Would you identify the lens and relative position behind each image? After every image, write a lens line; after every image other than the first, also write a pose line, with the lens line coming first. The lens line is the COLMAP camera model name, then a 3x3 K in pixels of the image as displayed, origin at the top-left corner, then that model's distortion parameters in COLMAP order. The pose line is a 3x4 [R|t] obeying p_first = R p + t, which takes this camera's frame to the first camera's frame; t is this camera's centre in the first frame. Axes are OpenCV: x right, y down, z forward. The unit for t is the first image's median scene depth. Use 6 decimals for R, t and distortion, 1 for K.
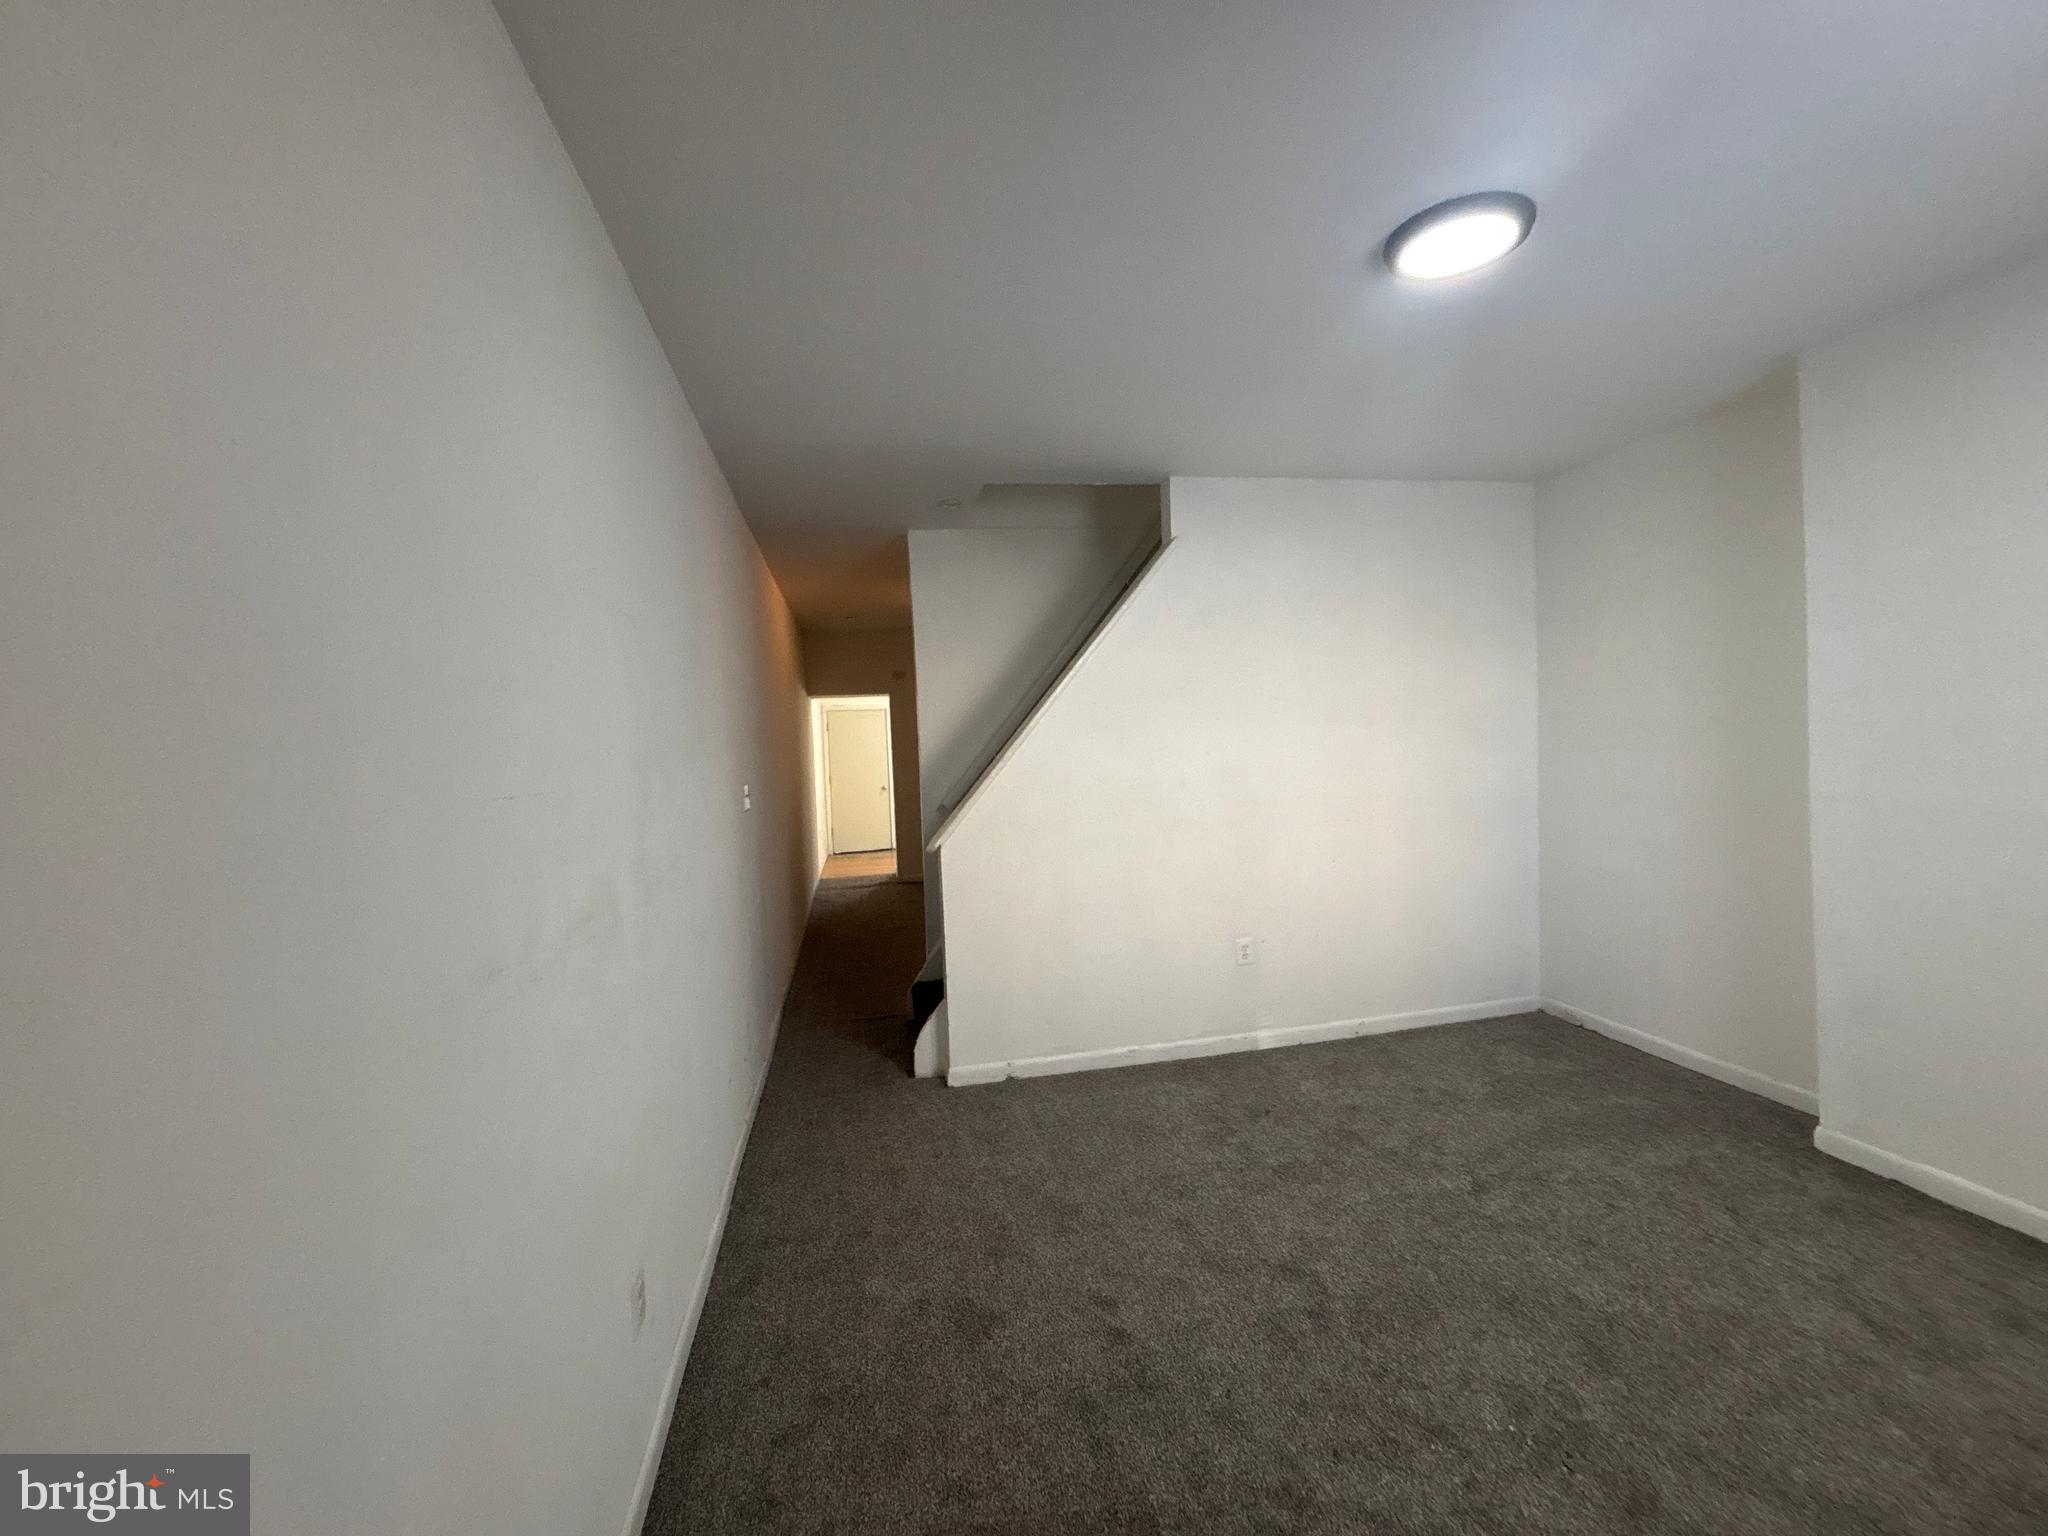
lens RADIAL K [[834.2, 0, 1024.0], [0, 834.2, 768.0], [0, 0, 1]] dist [0.009021, -0.000409]
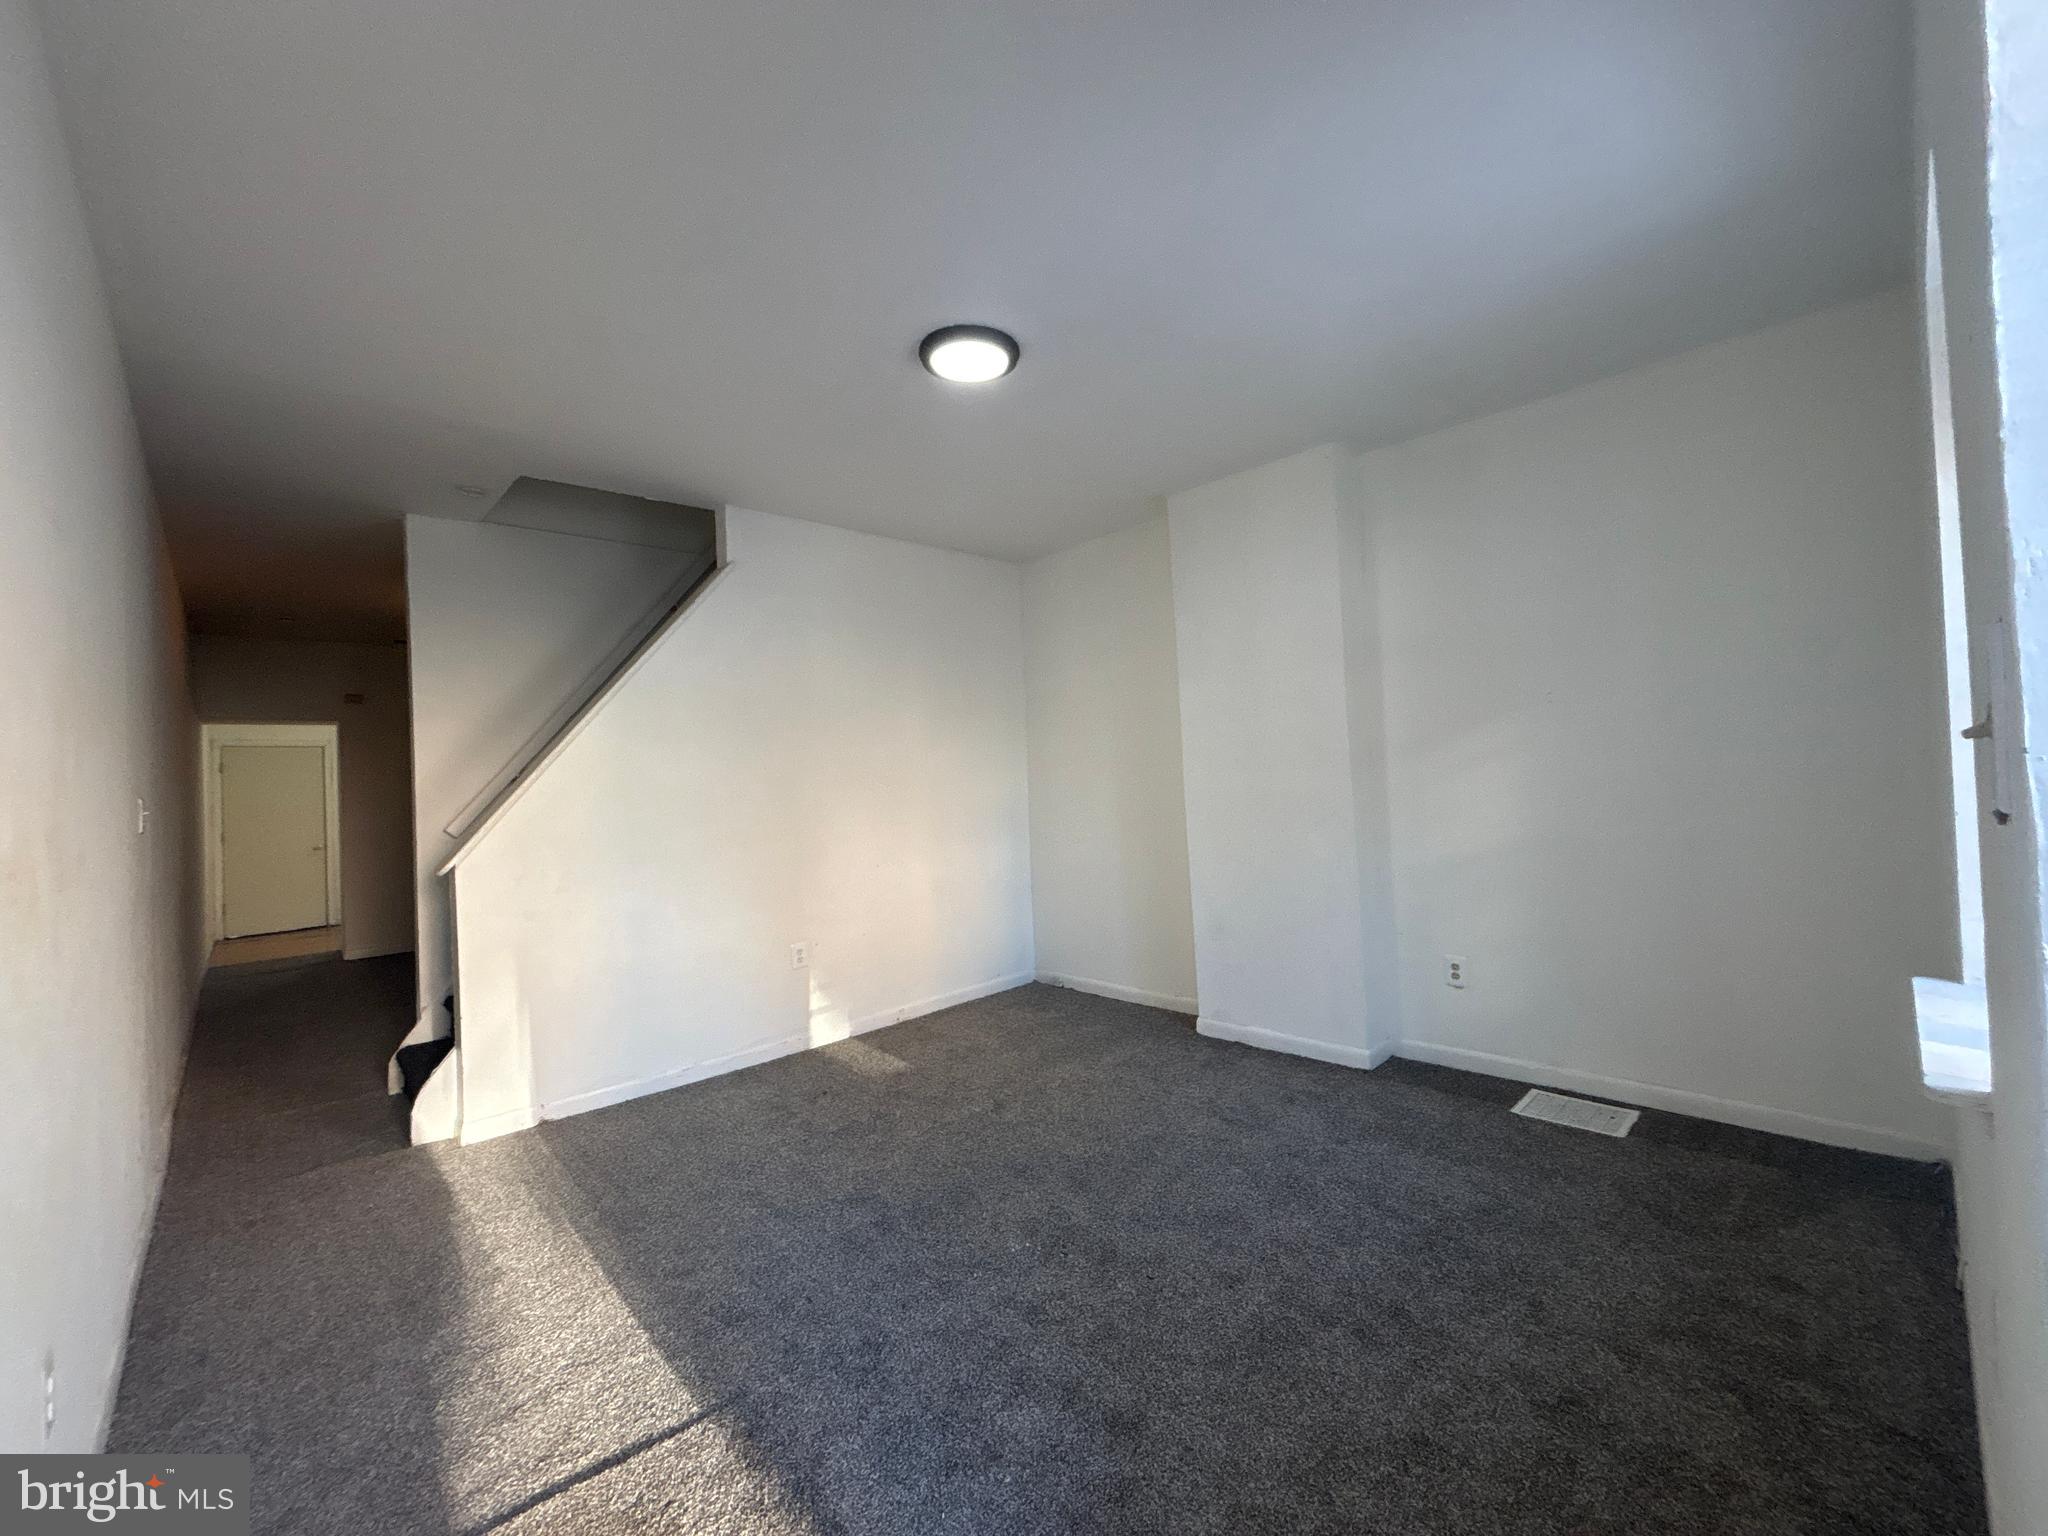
lens RADIAL K [[834.2, 0, 1024.0], [0, 834.2, 768.0], [0, 0, 1]] dist [0.009021, -0.000409]
pose [[0.852327, 0.013276, 0.522841, -0.076292], [0.024781, 0.997530, -0.065727, 0.090501], [-0.522422, 0.068977, 0.849892, -0.101402]]
